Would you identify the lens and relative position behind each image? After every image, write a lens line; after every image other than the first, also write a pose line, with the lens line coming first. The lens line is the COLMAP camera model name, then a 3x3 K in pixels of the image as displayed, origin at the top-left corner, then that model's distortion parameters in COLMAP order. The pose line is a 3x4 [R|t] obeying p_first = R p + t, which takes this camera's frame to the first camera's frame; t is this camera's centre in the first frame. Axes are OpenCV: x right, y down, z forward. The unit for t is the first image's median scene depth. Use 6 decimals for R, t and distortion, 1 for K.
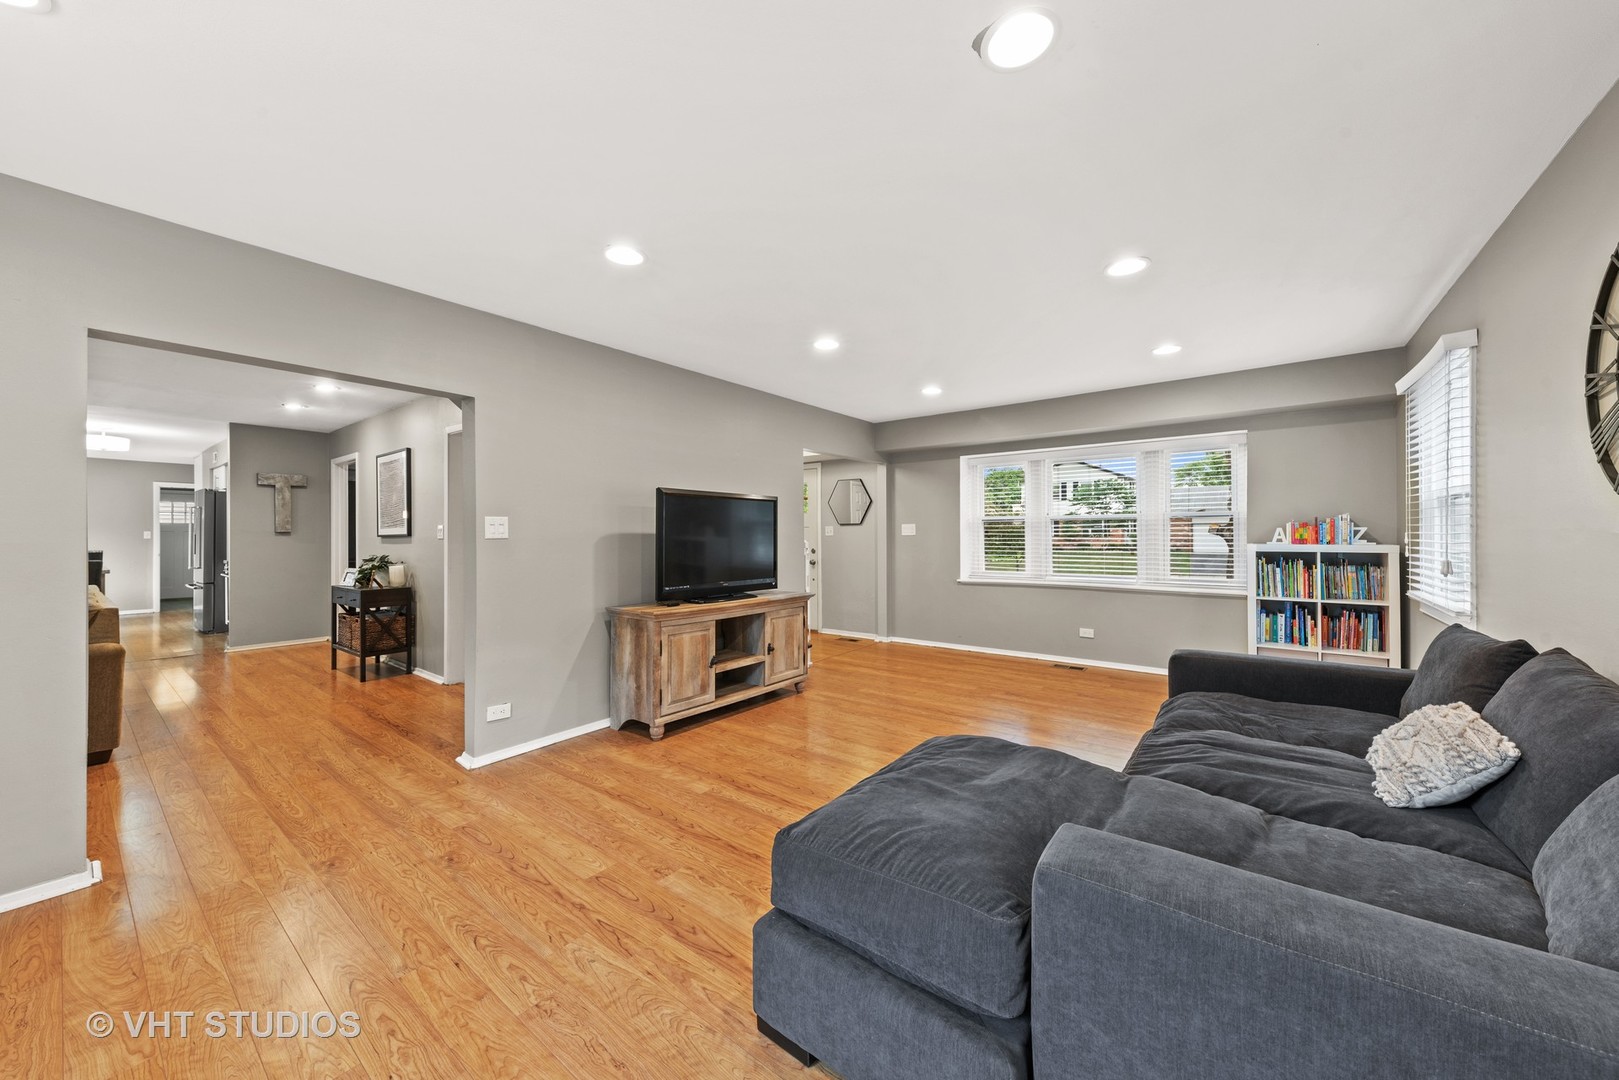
lens RADIAL K [[564.6, 0, 818.4], [0, 564.6, 534.5], [0, 0, 1]] dist [0.011216, -0.000063]
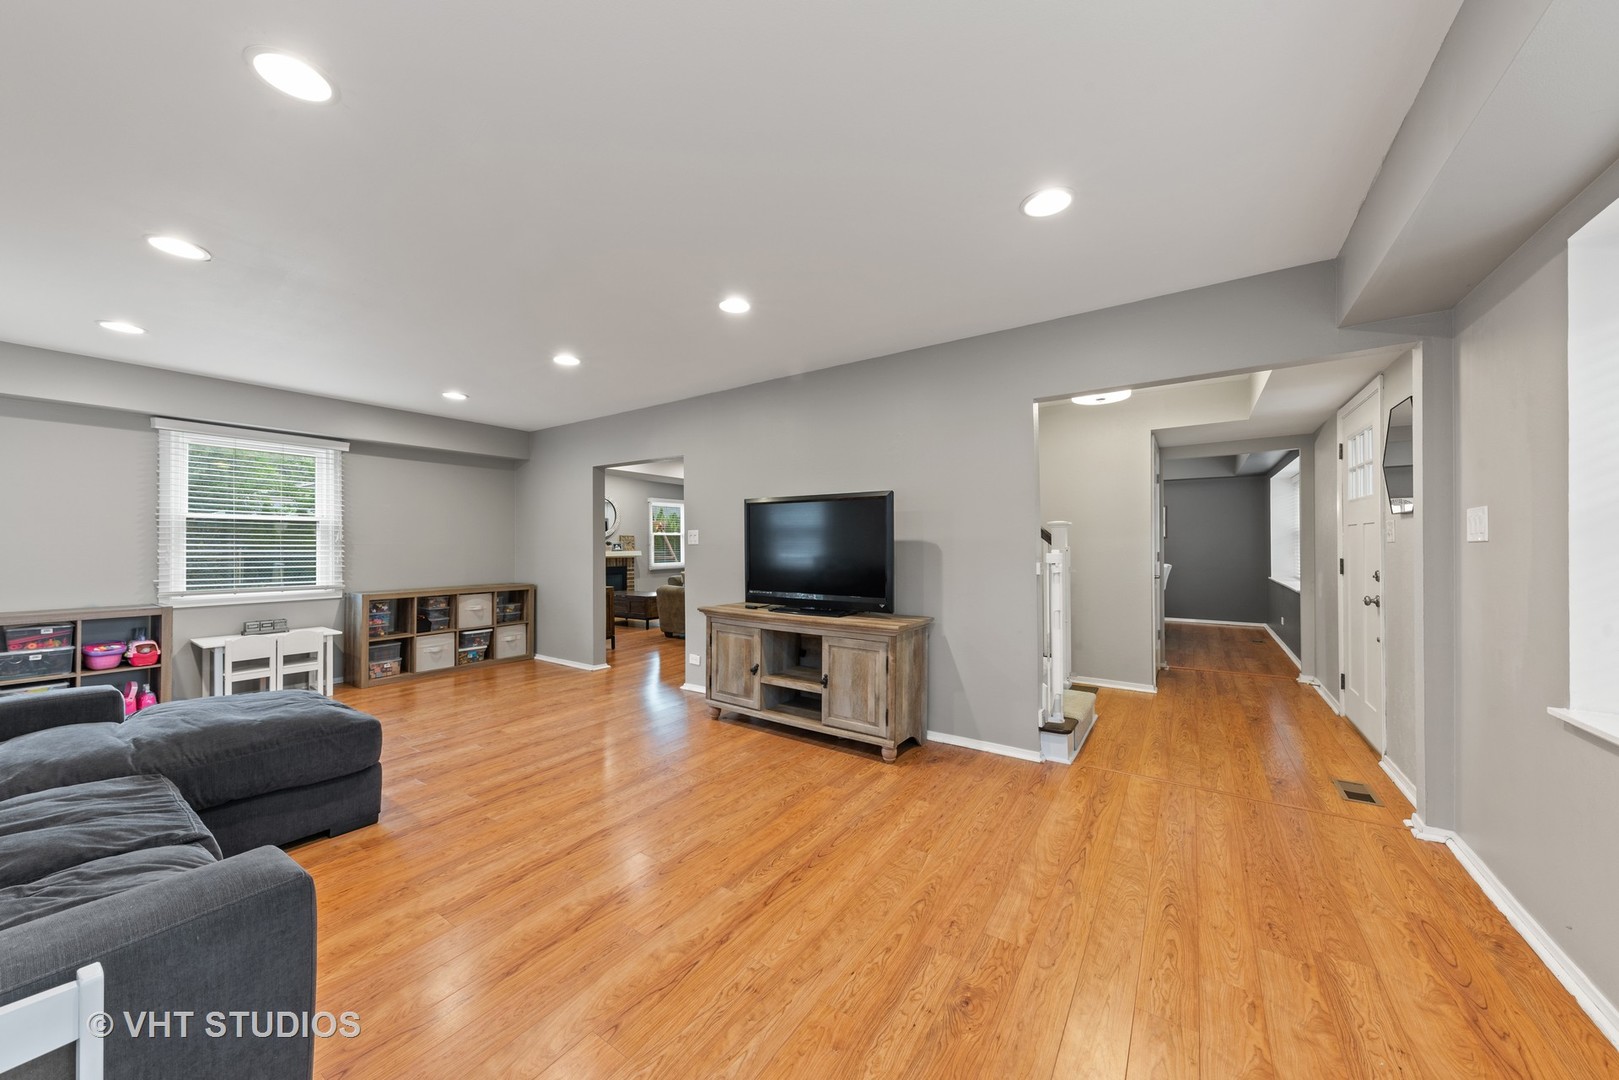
lens RADIAL K [[564.6, 0, 818.7], [0, 564.6, 542.0], [0, 0, 1]] dist [0.011216, -0.000063]
pose [[0.060164, -0.001838, -0.998187, 0.803231], [0.002494, 0.999995, -0.001691, 0.002586], [0.998185, -0.002388, 0.060169, 1.037948]]
